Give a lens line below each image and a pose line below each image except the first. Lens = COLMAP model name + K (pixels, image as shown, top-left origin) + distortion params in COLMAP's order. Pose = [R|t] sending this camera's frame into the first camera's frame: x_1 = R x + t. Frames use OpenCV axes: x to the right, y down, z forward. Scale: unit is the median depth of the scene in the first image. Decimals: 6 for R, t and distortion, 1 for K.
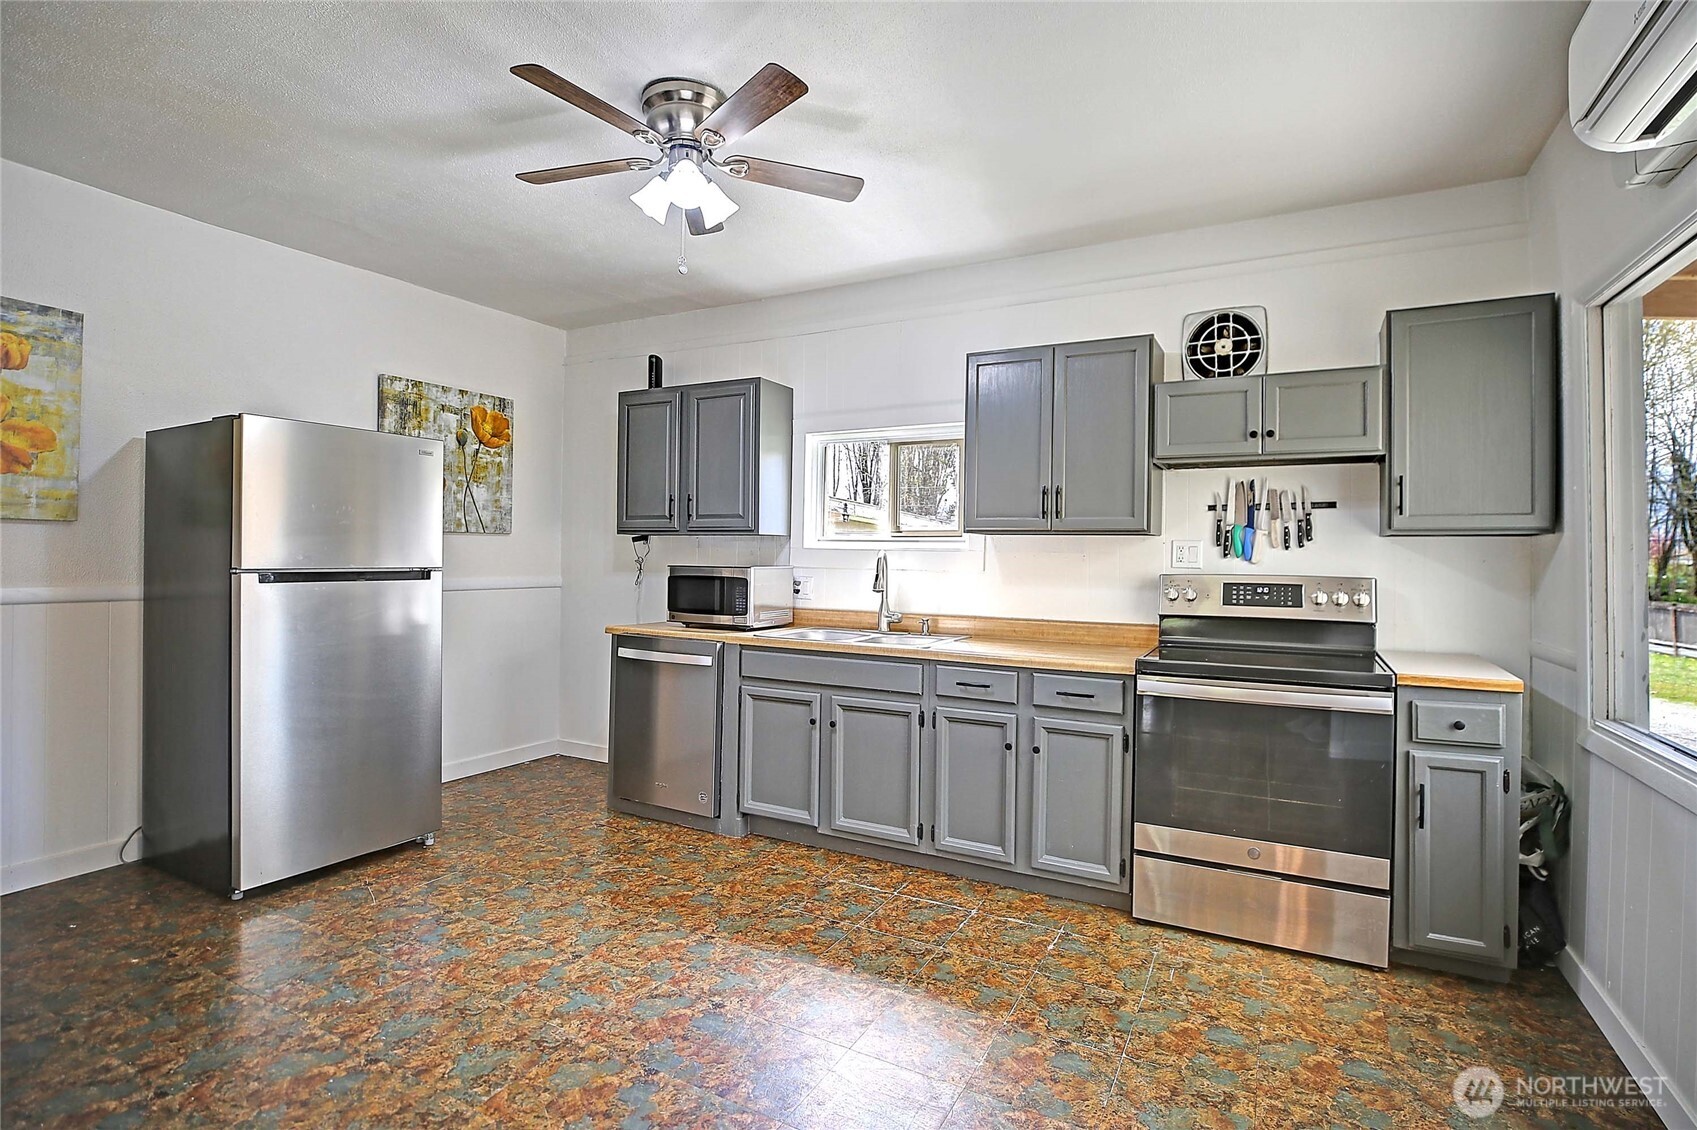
lens RADIAL K [[778.6, 0, 837.1], [0, 778.6, 554.7], [0, 0, 1]] dist [-0.020947, 0.000636]
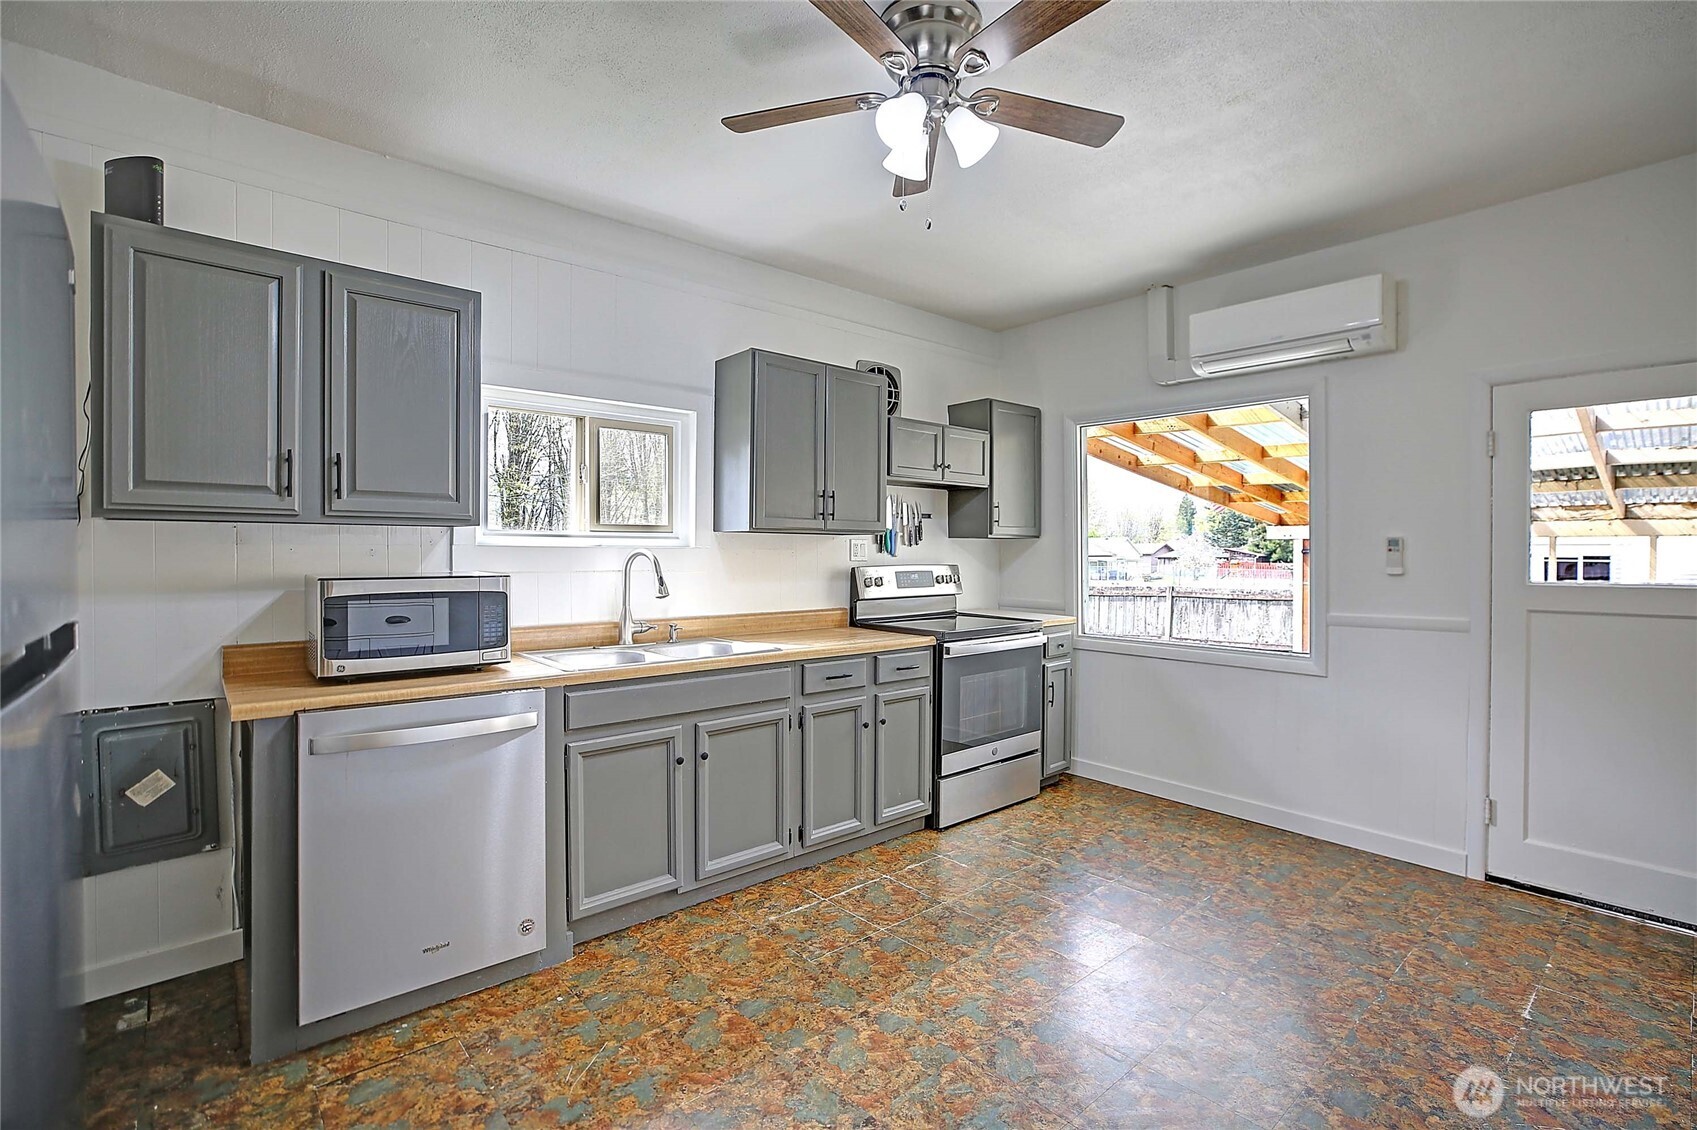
lens RADIAL K [[778.6, 0, 836.5], [0, 778.6, 557.0], [0, 0, 1]] dist [-0.020947, 0.000636]
pose [[0.361217, -0.020585, 0.932255, -0.687714], [-0.002515, 0.999731, 0.023050, -0.017073], [-0.932479, -0.010671, 0.361068, 0.527273]]
